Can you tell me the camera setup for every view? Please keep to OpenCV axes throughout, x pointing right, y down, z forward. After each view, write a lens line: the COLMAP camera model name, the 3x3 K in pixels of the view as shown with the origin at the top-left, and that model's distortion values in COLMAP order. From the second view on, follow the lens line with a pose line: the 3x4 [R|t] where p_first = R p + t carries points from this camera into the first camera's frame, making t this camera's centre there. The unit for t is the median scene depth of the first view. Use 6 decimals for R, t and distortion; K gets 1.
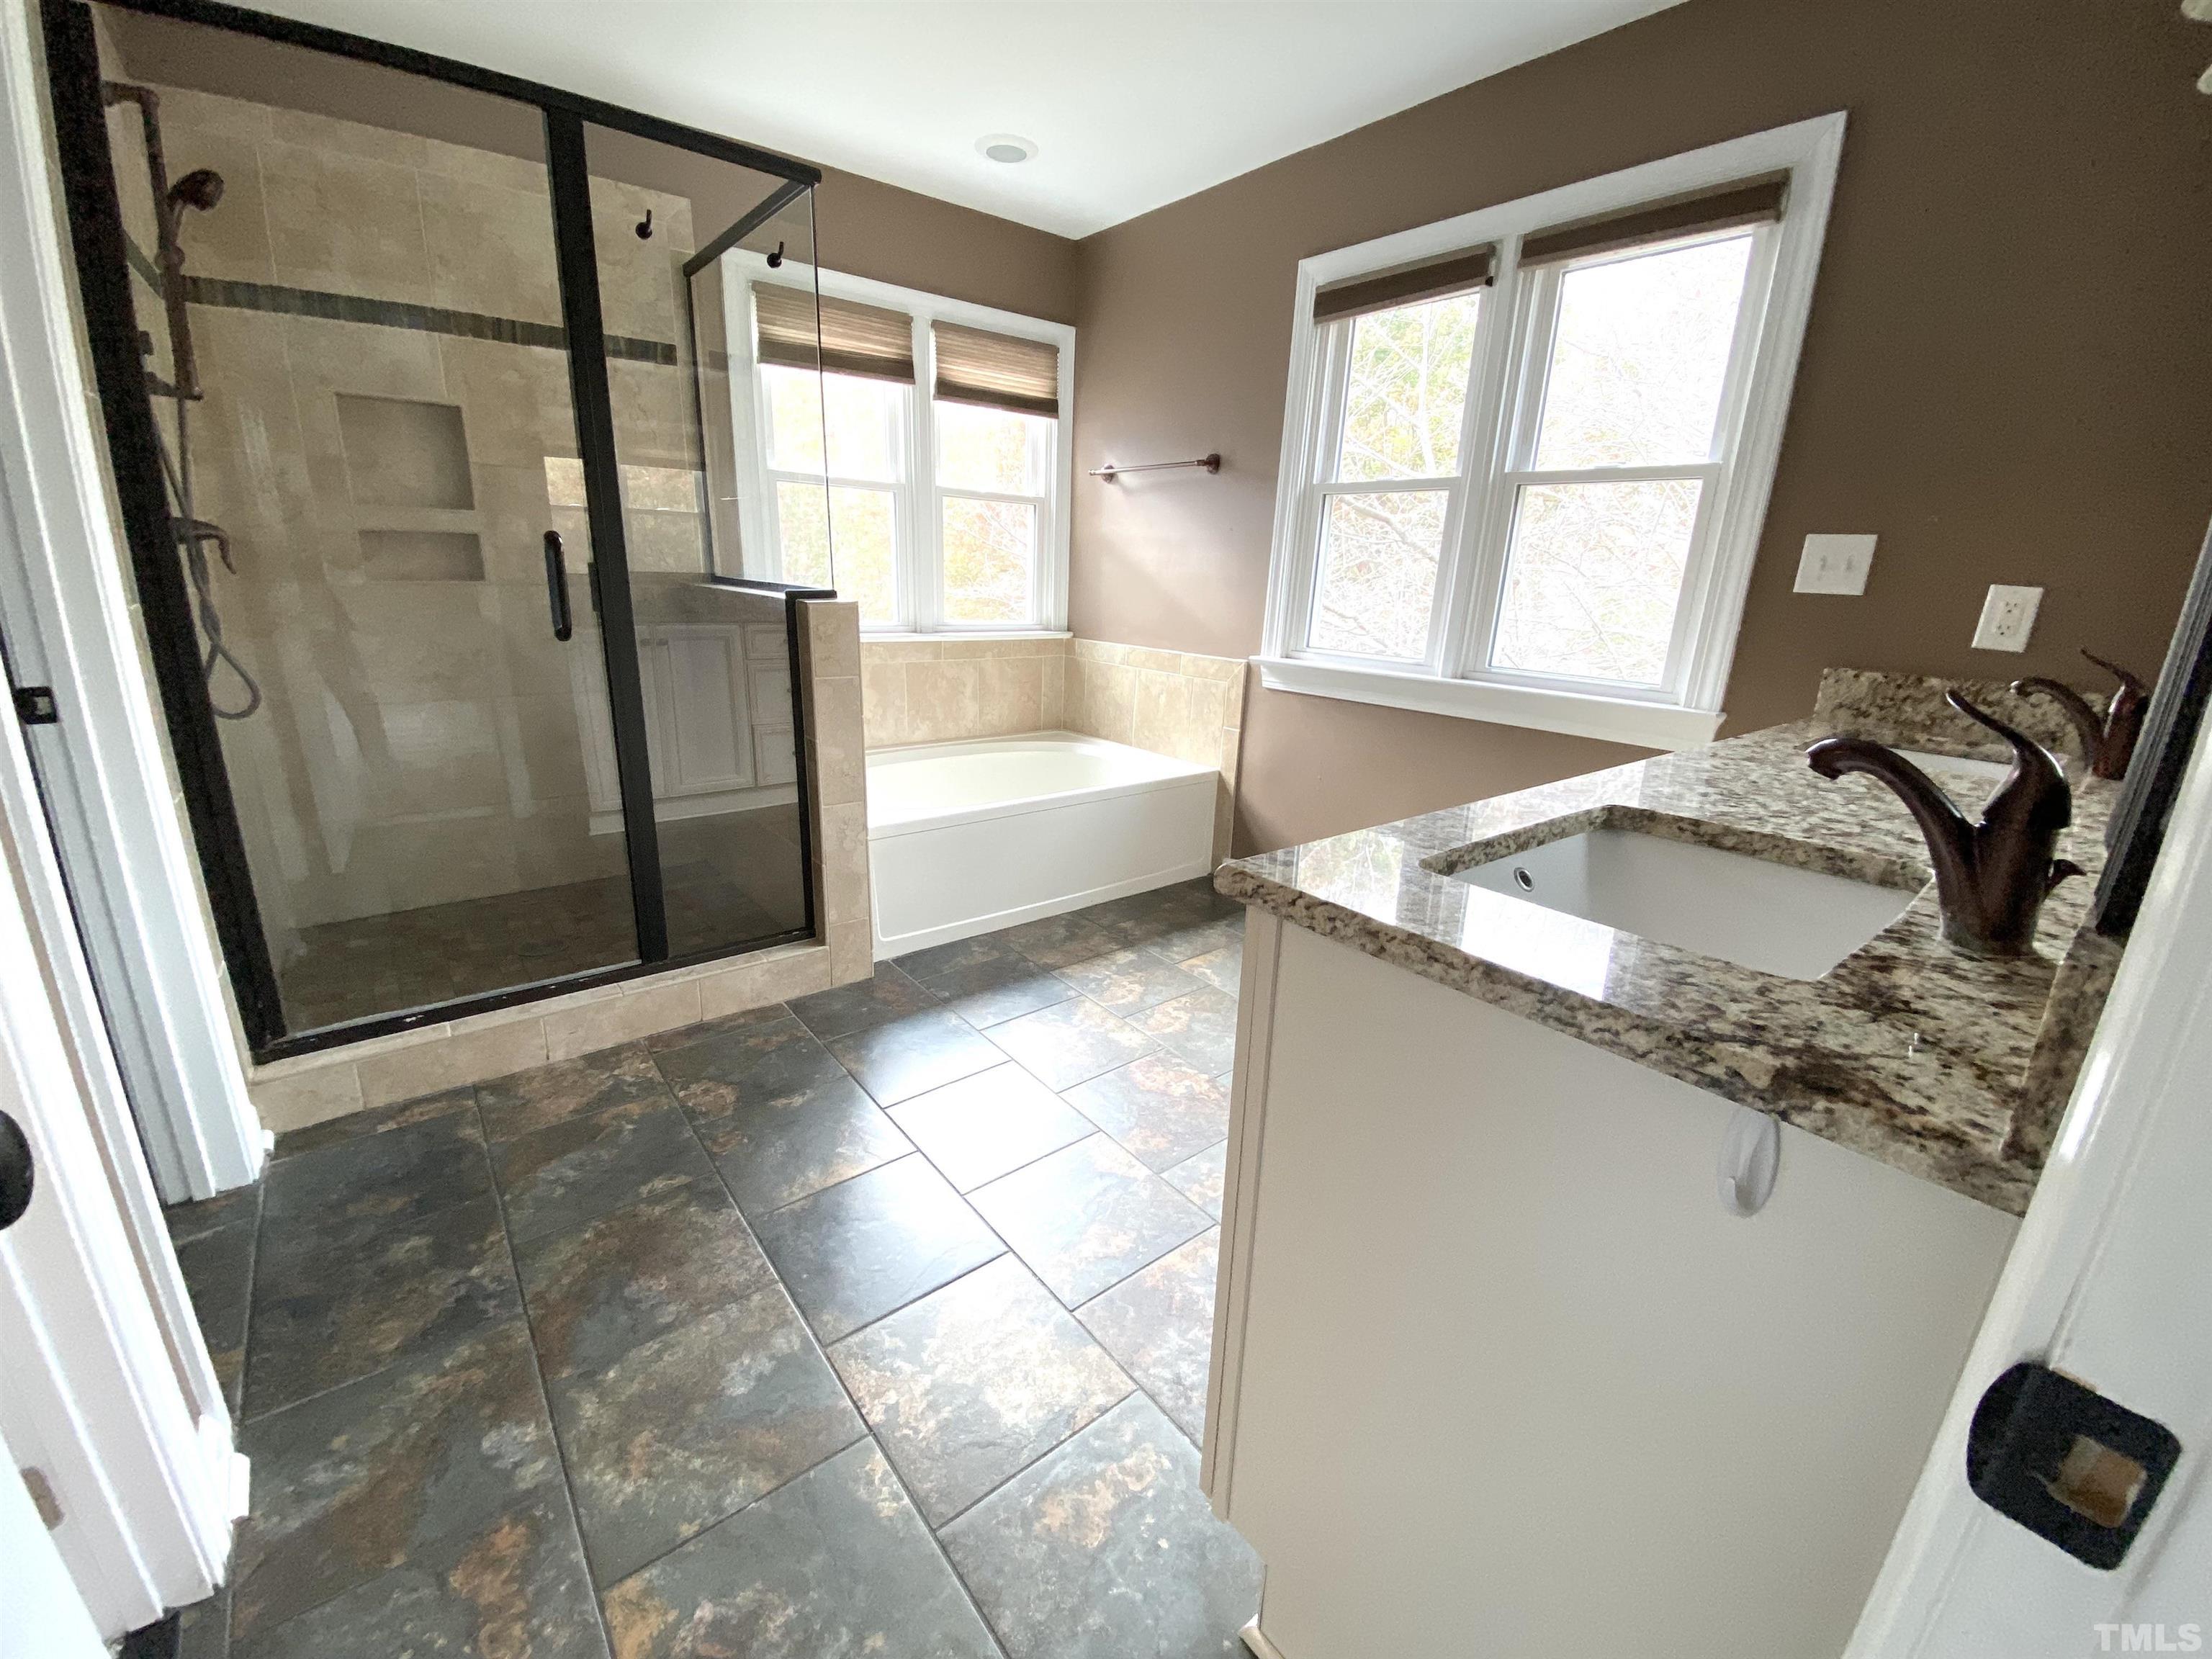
lens RADIAL K [[896.4, 0, 1099.0], [0, 896.4, 830.3], [0, 0, 1]] dist [-0.001919, -0.000579]
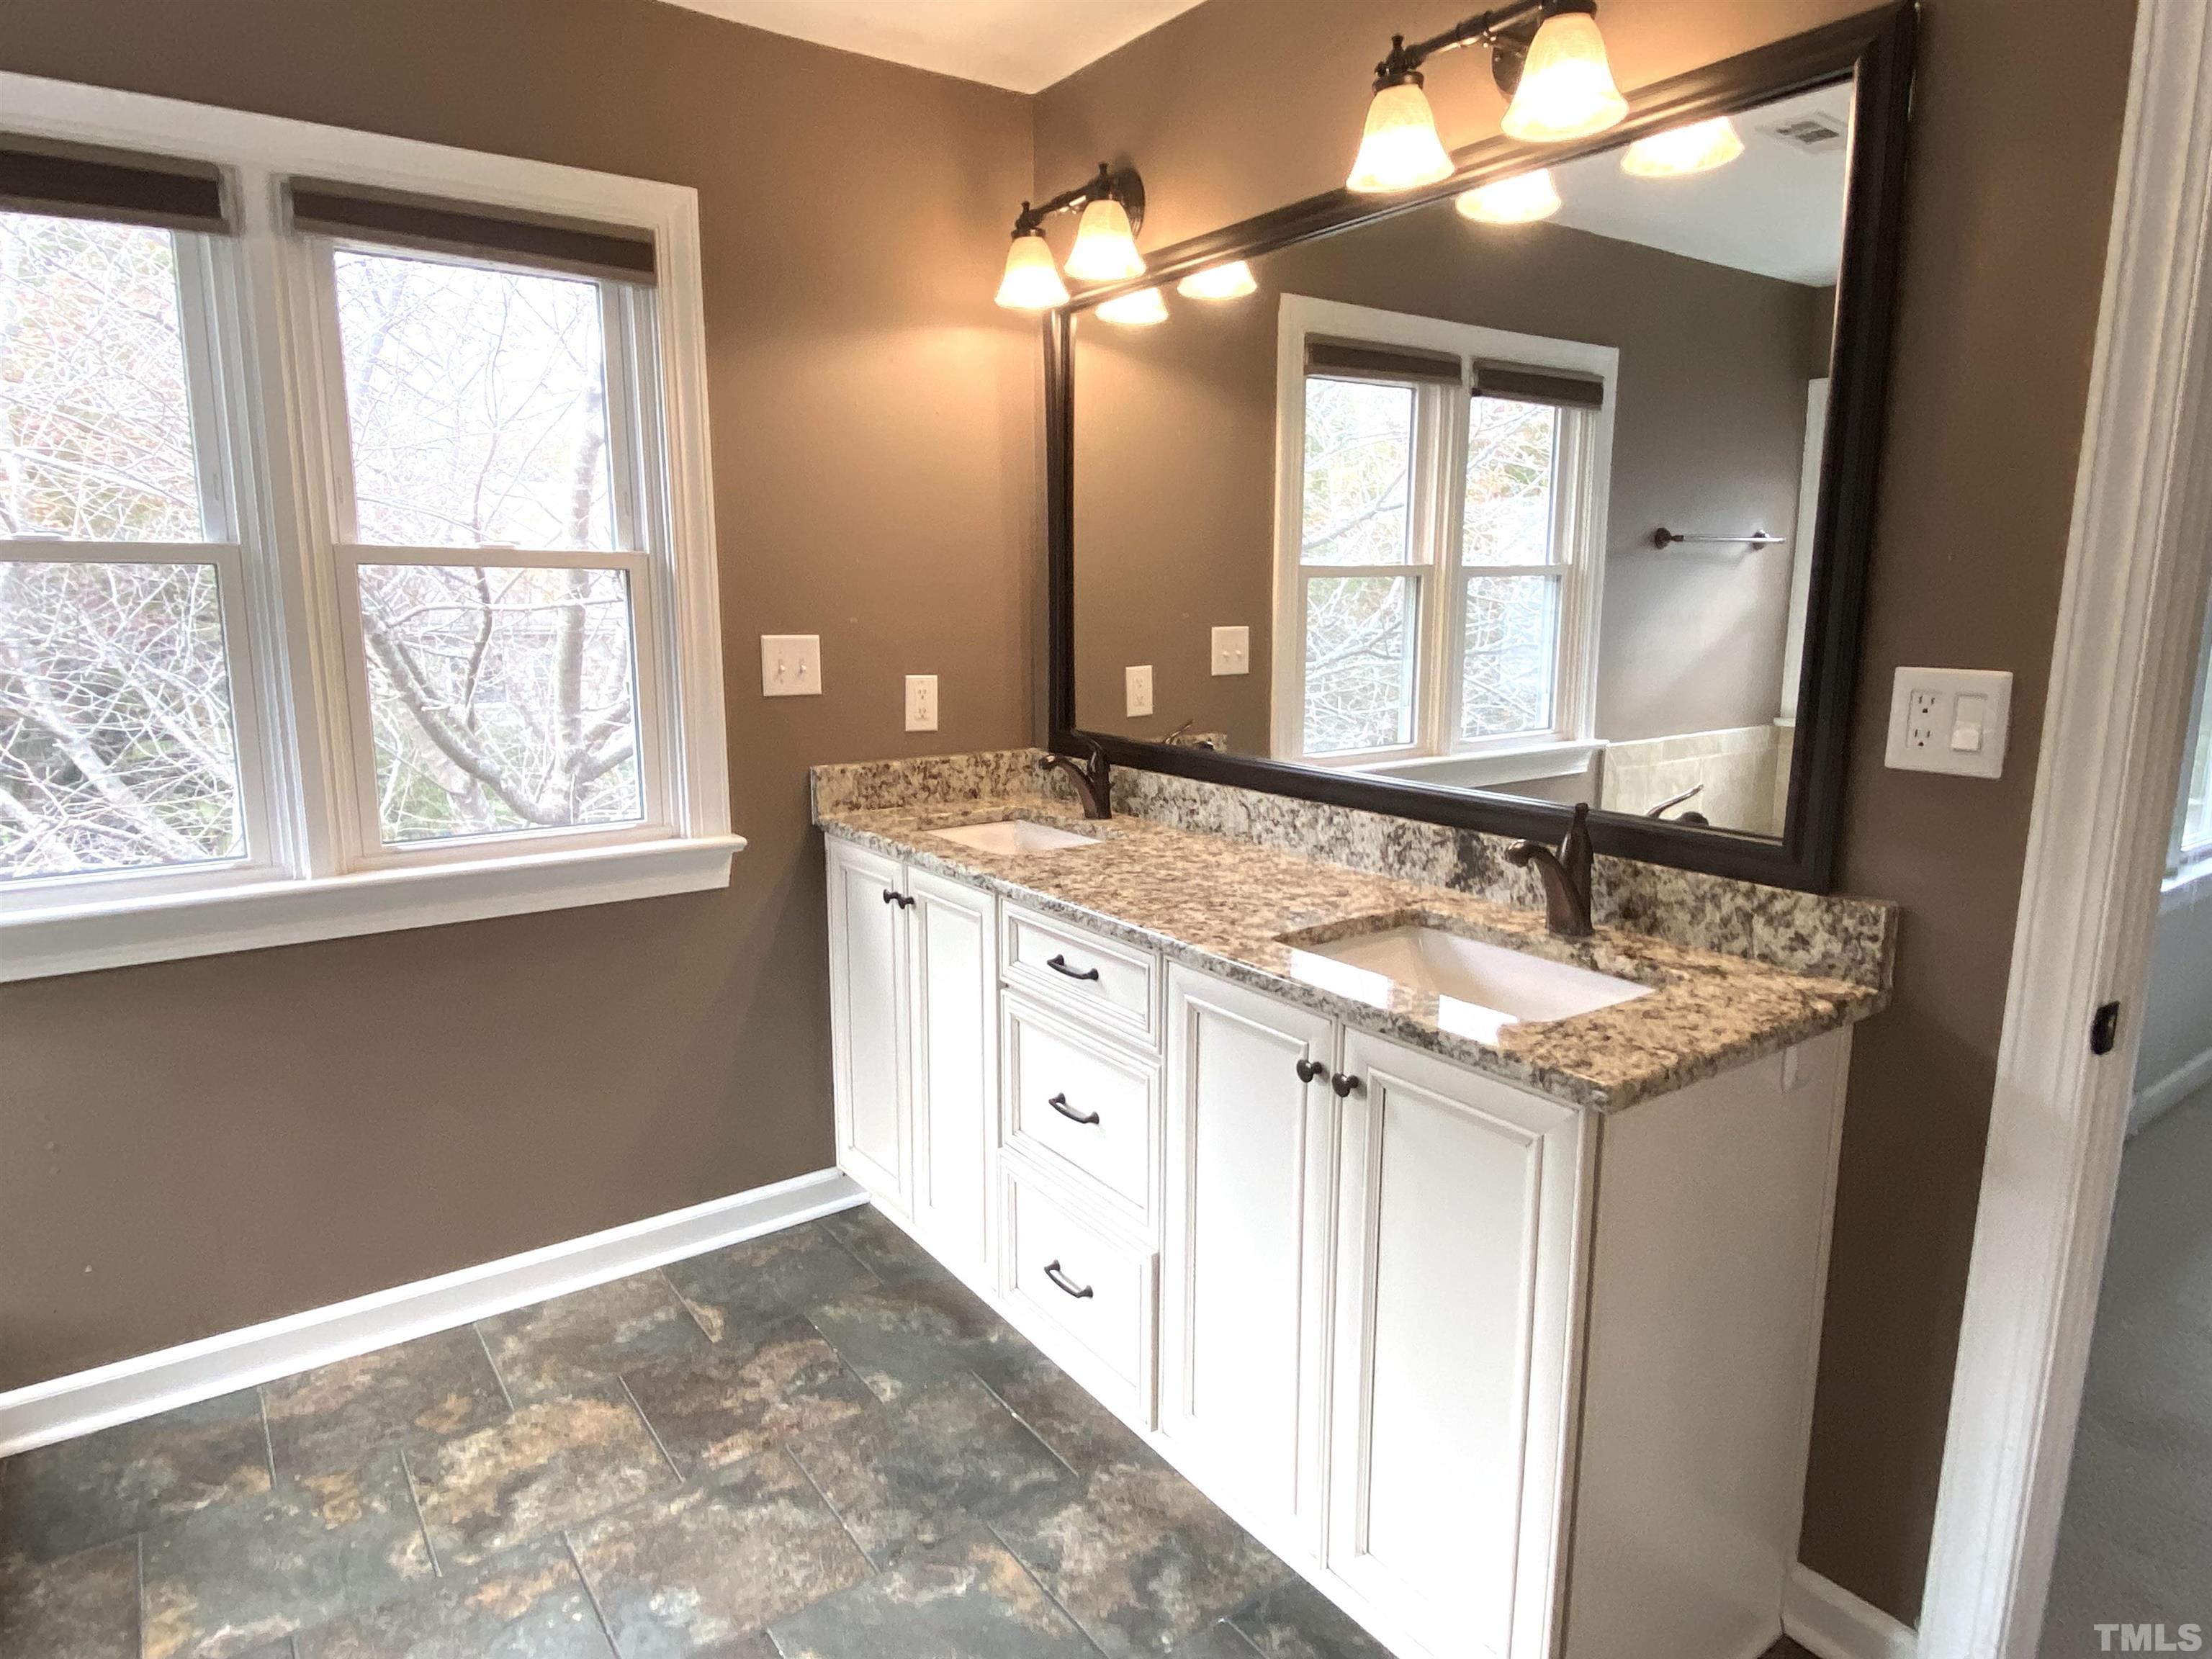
lens RADIAL K [[1296.8, 0, 1100.7], [0, 1296.8, 824.5], [0, 0, 1]] dist [-0.008662, -0.001443]
pose [[0.060791, -0.208014, 0.976235, -0.540909], [0.287720, 0.940182, 0.182416, -0.290325], [-0.955783, 0.269793, 0.117004, 0.560593]]
